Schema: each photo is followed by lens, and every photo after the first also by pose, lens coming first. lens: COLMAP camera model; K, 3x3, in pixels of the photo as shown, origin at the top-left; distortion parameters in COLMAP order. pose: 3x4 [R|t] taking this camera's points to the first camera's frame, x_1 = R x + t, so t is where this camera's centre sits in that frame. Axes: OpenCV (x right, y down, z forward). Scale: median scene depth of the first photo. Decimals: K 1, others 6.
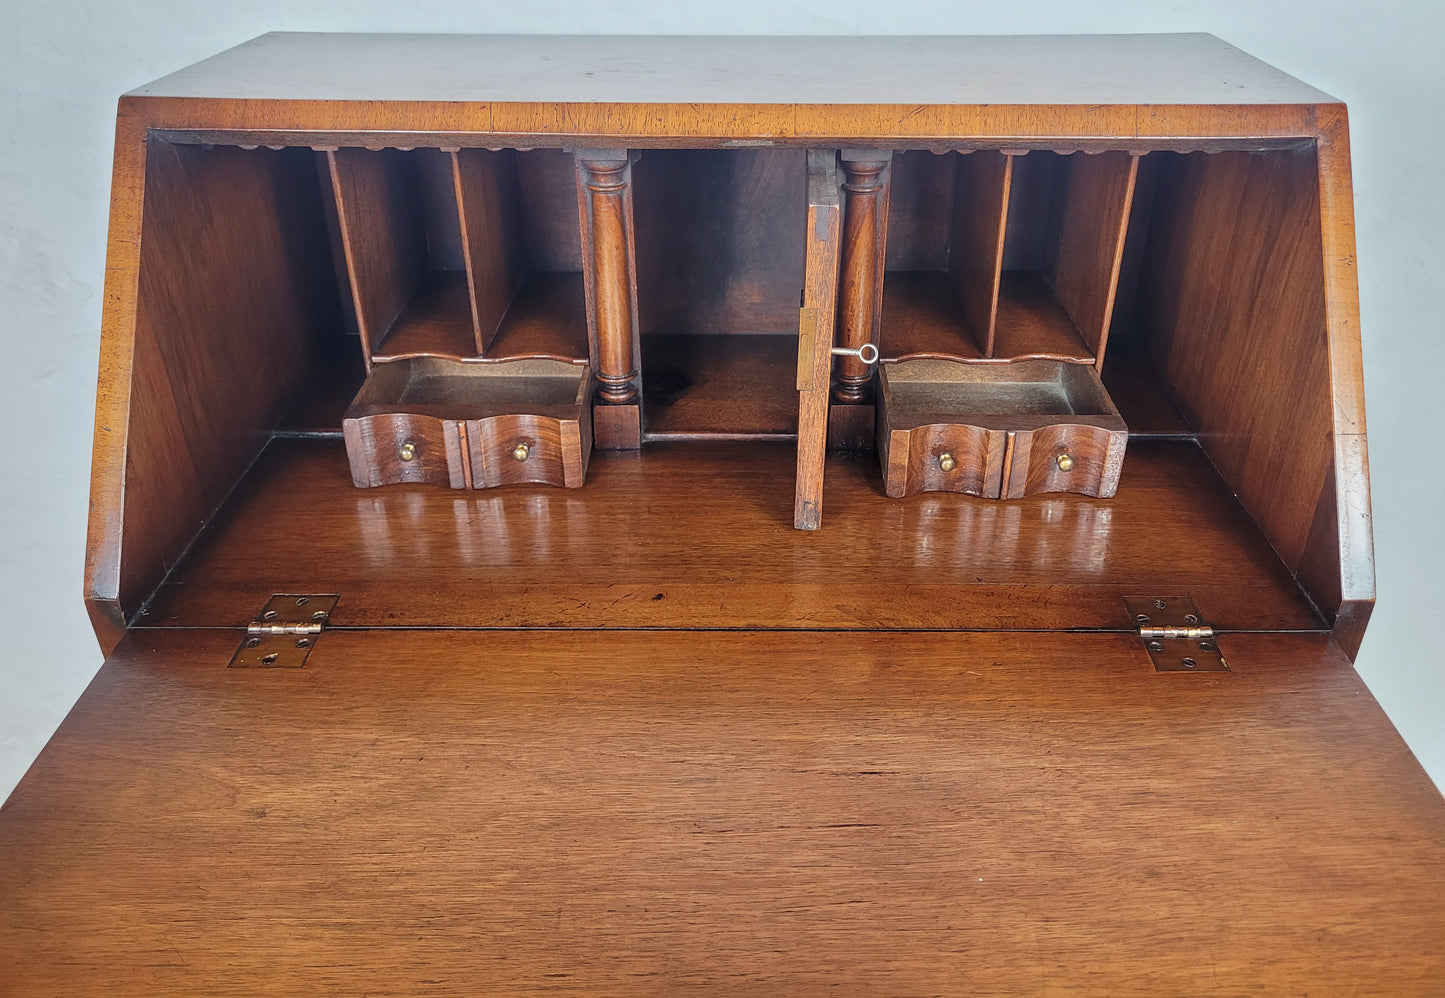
lens RADIAL K [[1109.7, 0, 749.0], [0, 1109.7, 437.1], [0, 0, 1]] dist [0.023936, -0.022818]
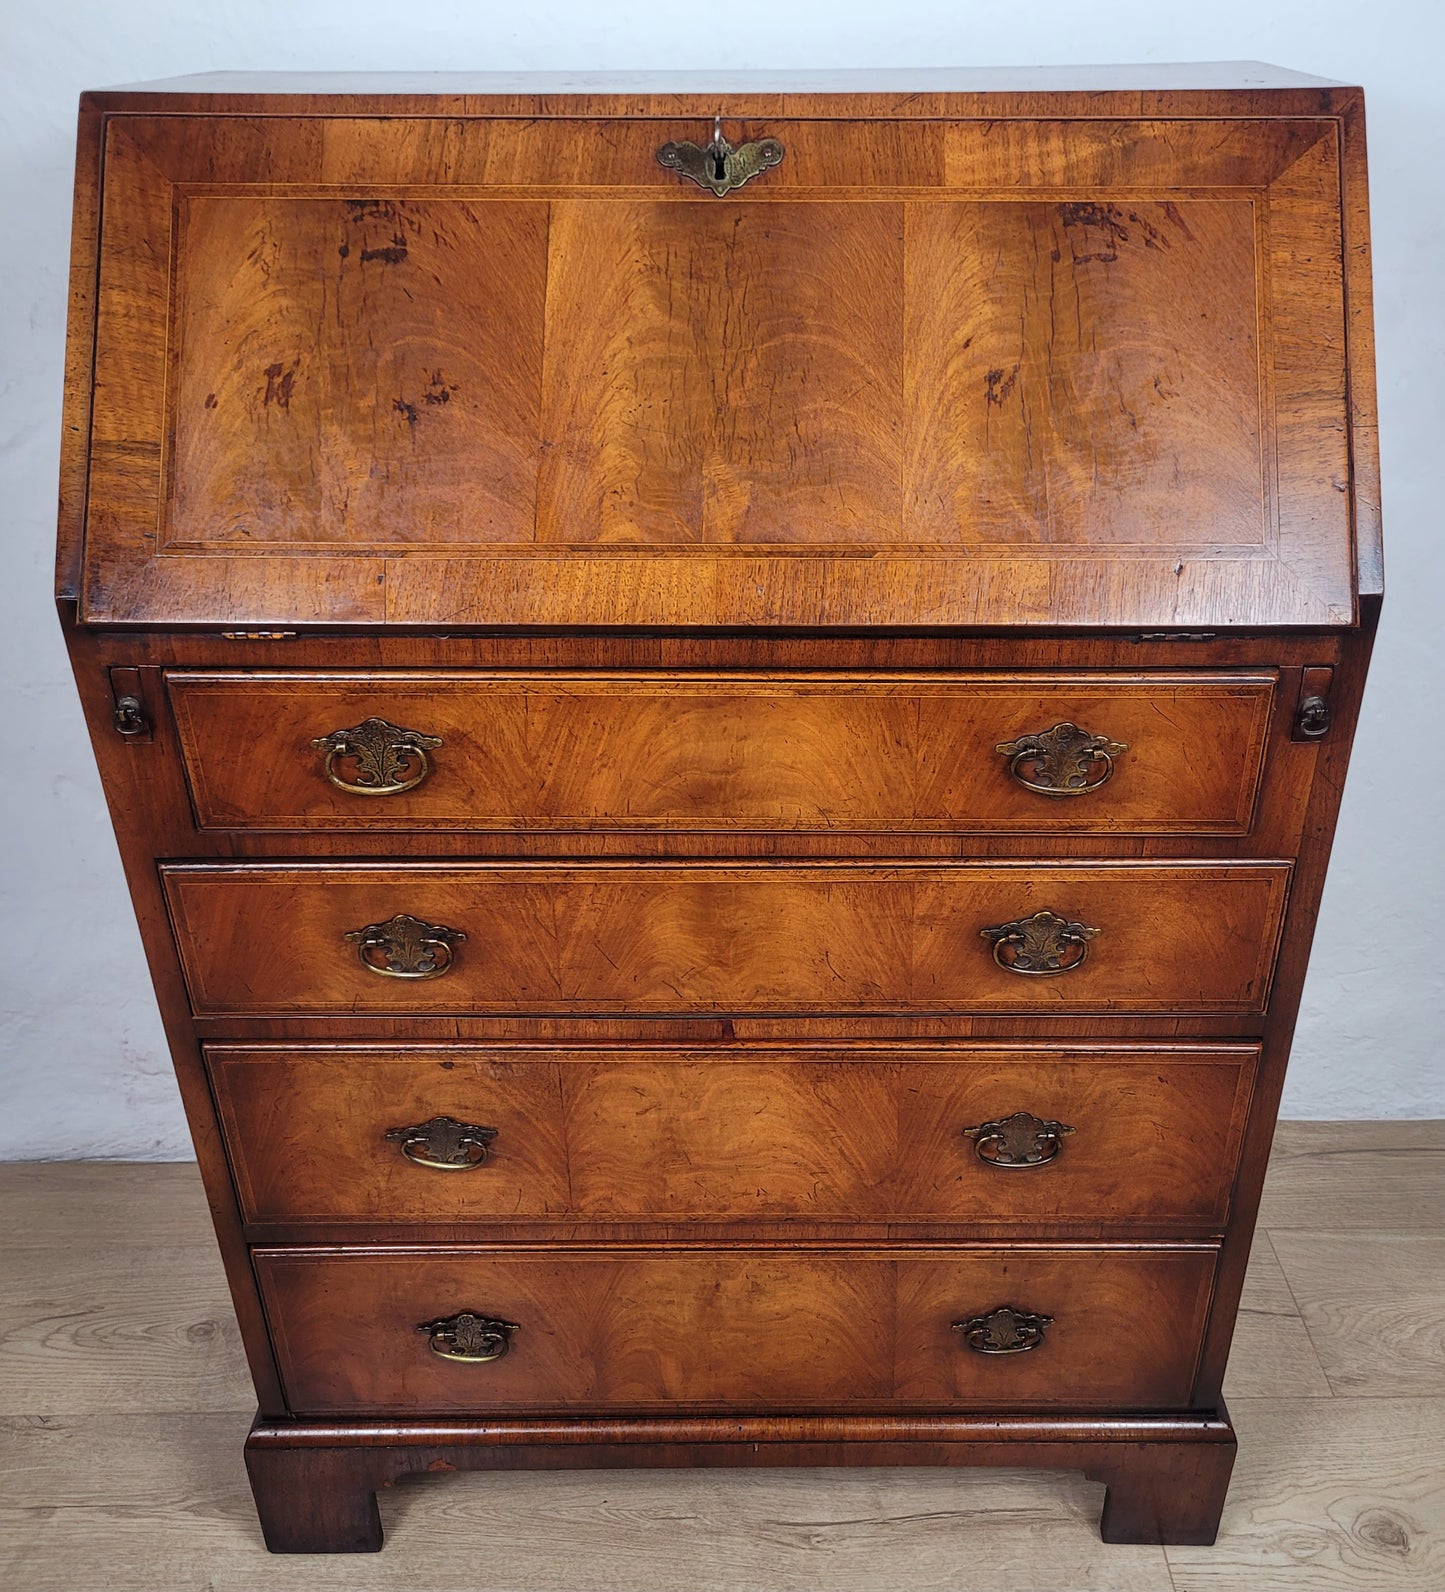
lens RADIAL K [[1508.7, 0, 775.9], [0, 1508.7, 832.3], [0, 0, 1]] dist [0.020085, 0.000000]
pose [[0.999914, -0.004327, -0.012412, 0.050051], [0.004444, 0.999946, 0.009372, 0.330848], [0.012371, -0.009426, 0.999879, -0.314316]]
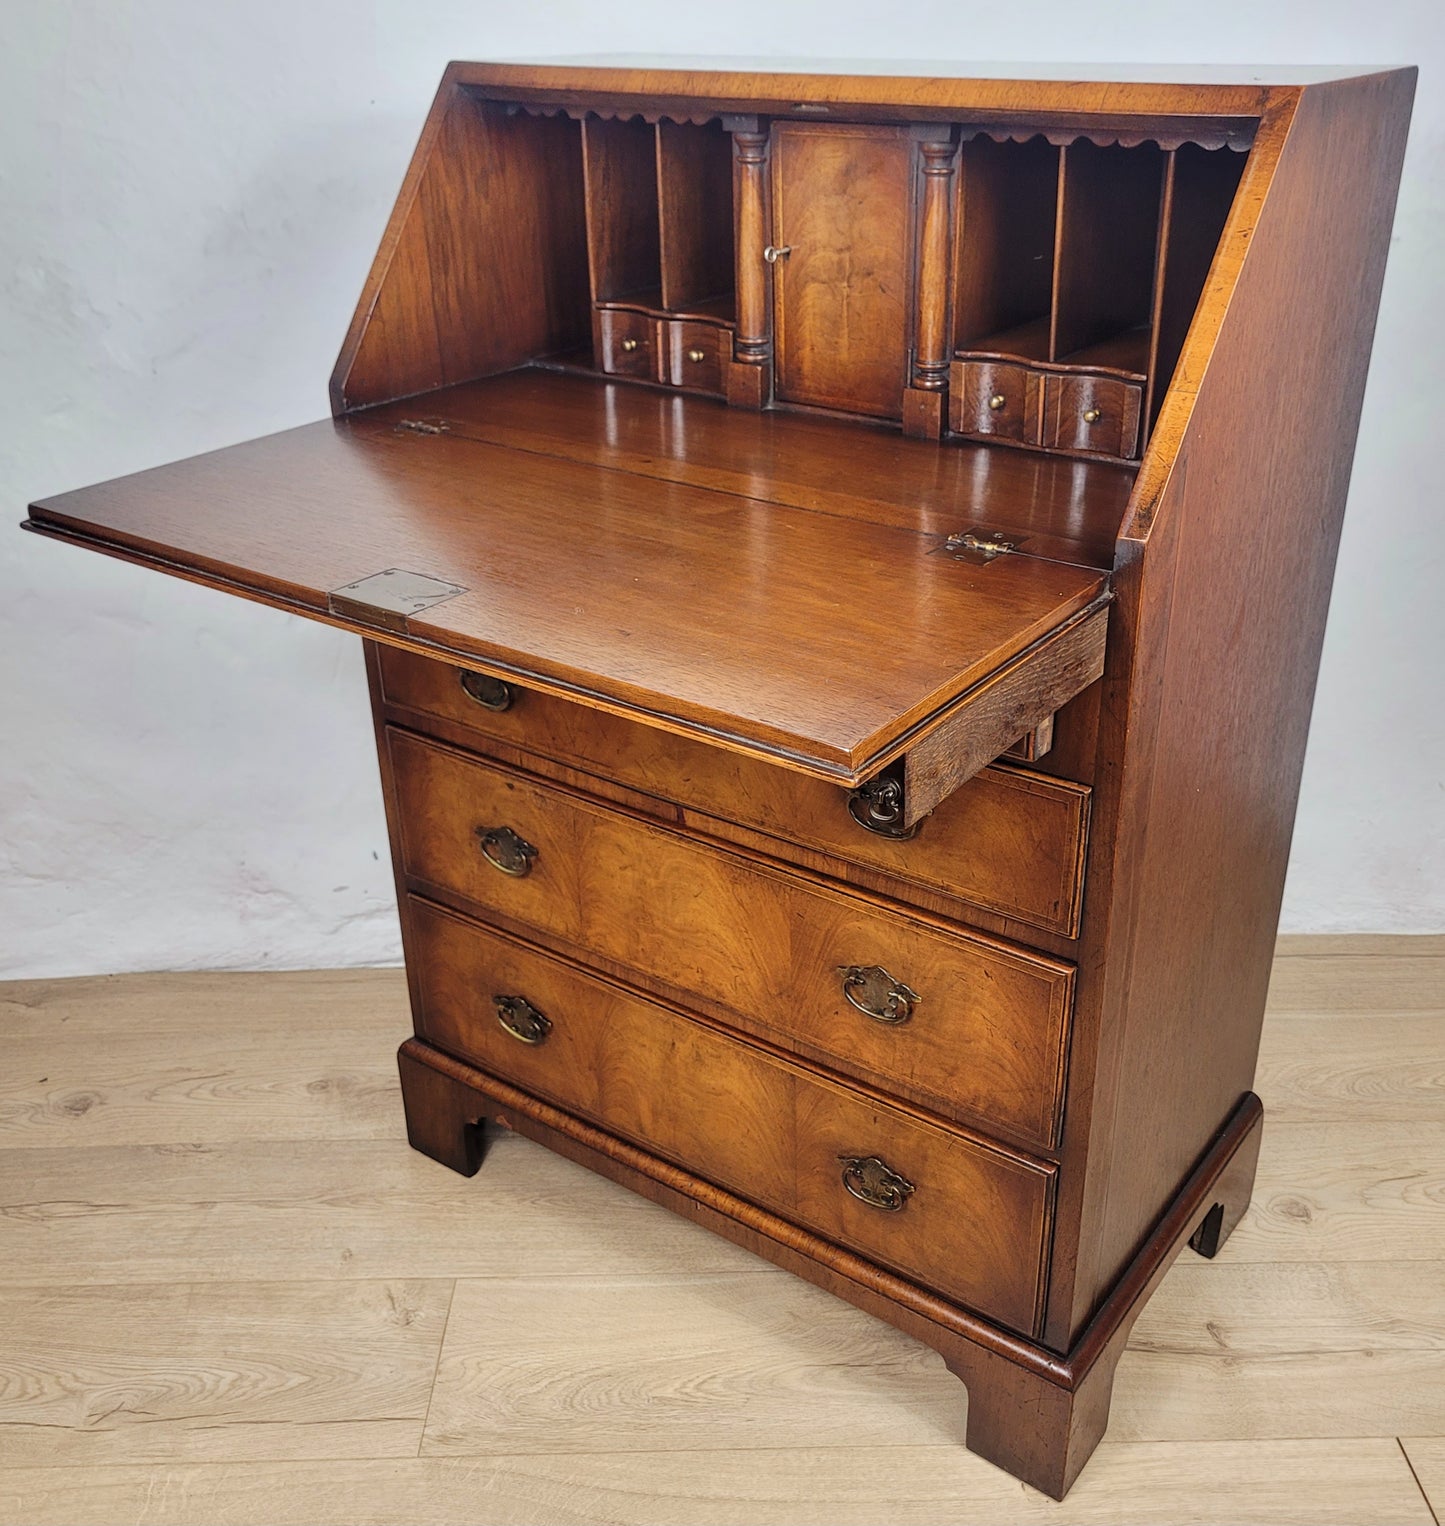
lens RADIAL K [[1551.7, 0, 774.7], [0, 1551.7, 778.7], [0, 0, 1]] dist [0.011670, 0.000000]
pose [[0.809257, 0.257598, -0.527965, 1.081704], [-0.278767, 0.959490, 0.040853, 0.386303], [0.517100, 0.114119, 0.848283, -0.375411]]
